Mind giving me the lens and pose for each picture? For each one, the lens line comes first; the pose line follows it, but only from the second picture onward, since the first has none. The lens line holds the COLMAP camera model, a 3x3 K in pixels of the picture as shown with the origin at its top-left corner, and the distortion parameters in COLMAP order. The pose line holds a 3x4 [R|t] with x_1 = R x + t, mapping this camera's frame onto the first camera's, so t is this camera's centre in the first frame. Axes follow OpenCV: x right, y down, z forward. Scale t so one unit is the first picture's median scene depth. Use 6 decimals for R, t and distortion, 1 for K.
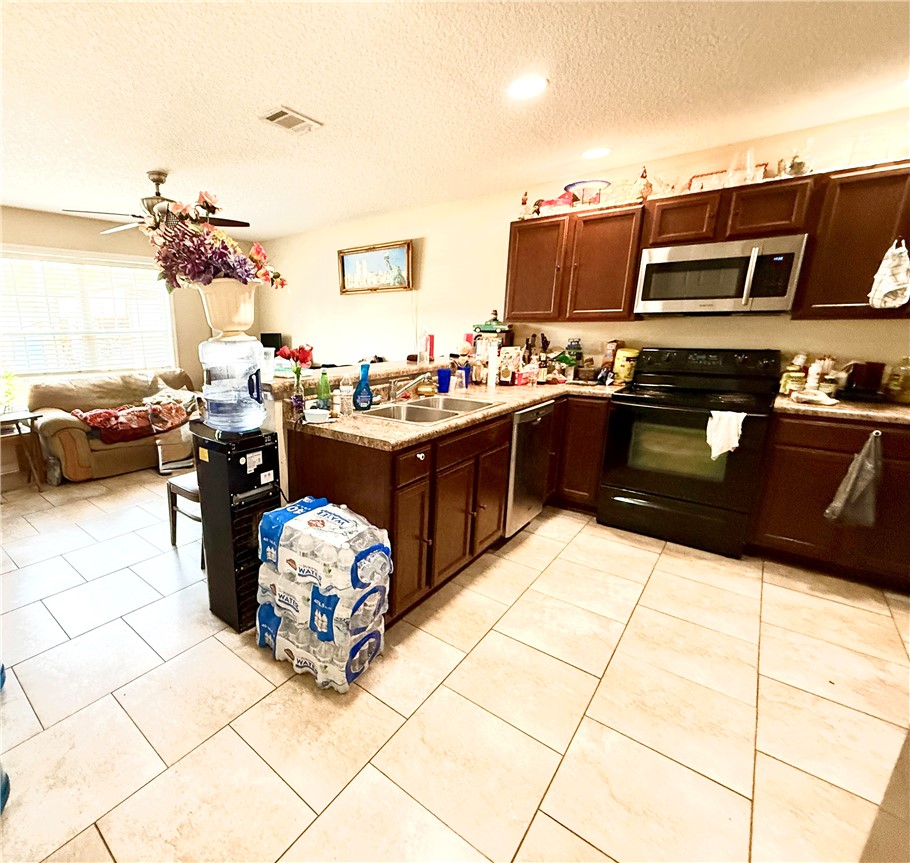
lens RADIAL K [[457.6, 0, 332.0], [0, 457.6, 430.2], [0, 0, 1]] dist [0.010203, -0.003130]
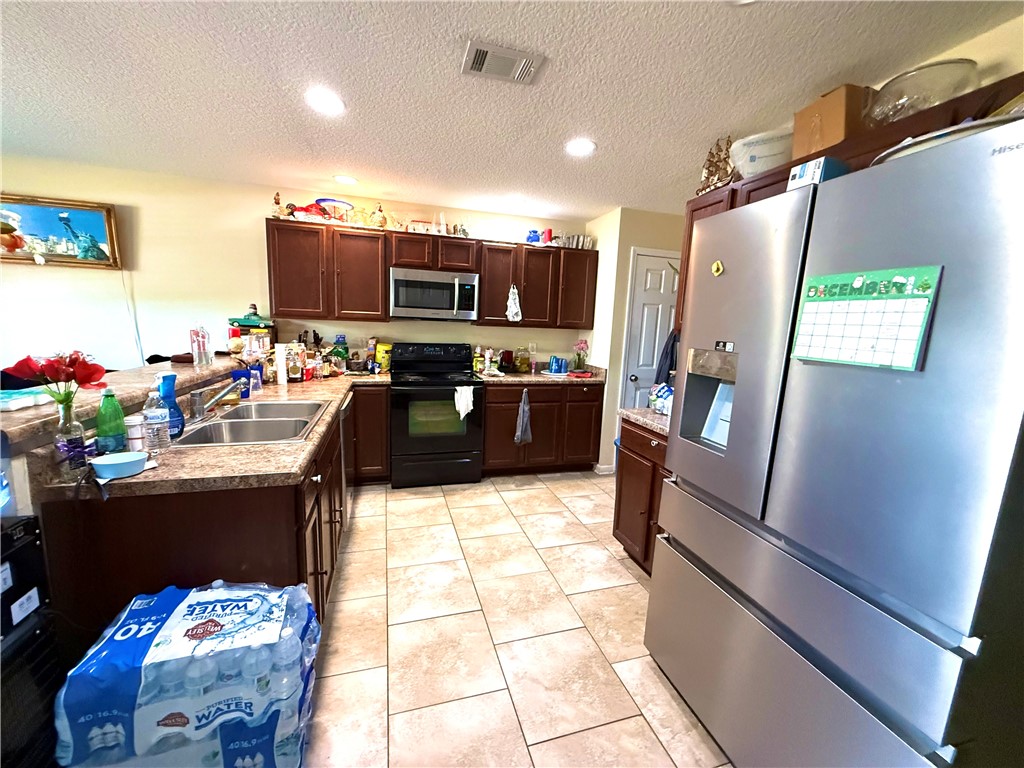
lens RADIAL K [[407.1, 0, 507.4], [0, 407.1, 383.7], [0, 0, 1]] dist [0.000370, -0.000476]
pose [[0.502769, -0.099734, 0.858648, -0.182899], [0.153203, 0.987877, 0.025038, -0.057375], [-0.850736, 0.118959, 0.511954, 0.201606]]
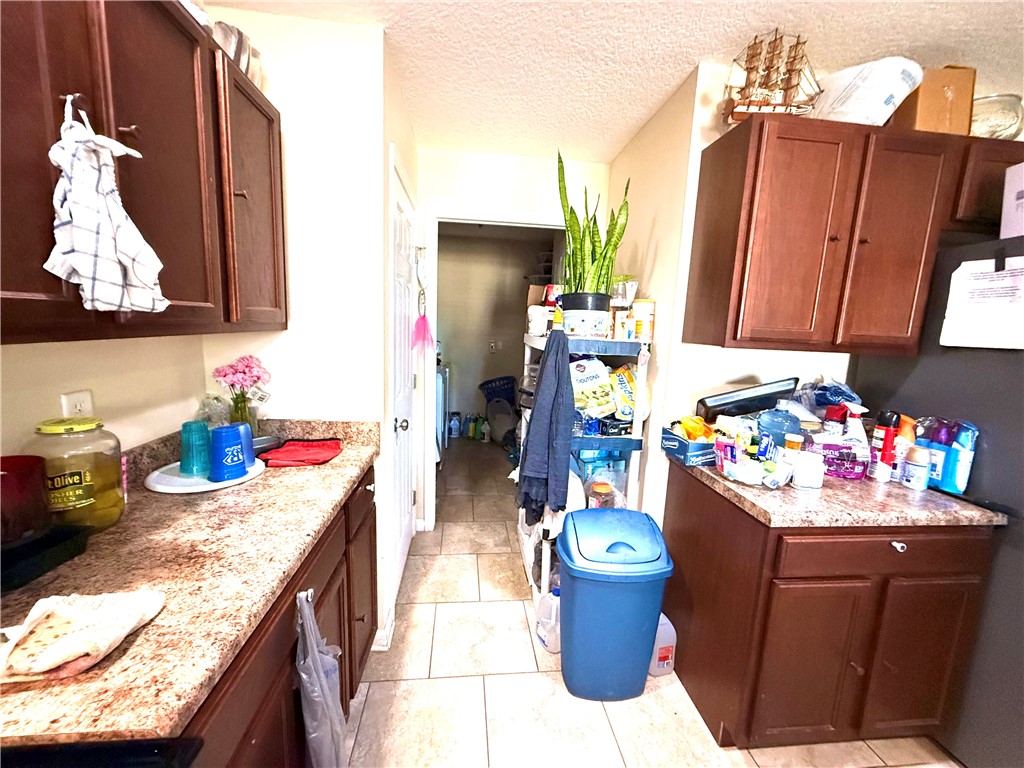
lens RADIAL K [[407.1, 0, 509.6], [0, 407.1, 384.8], [0, 0, 1]] dist [0.000370, -0.000476]
pose [[-0.758773, -0.120898, 0.640037, 0.667702], [0.111582, 0.943972, 0.310591, -0.237857], [-0.641726, 0.307085, -0.702770, 0.906297]]
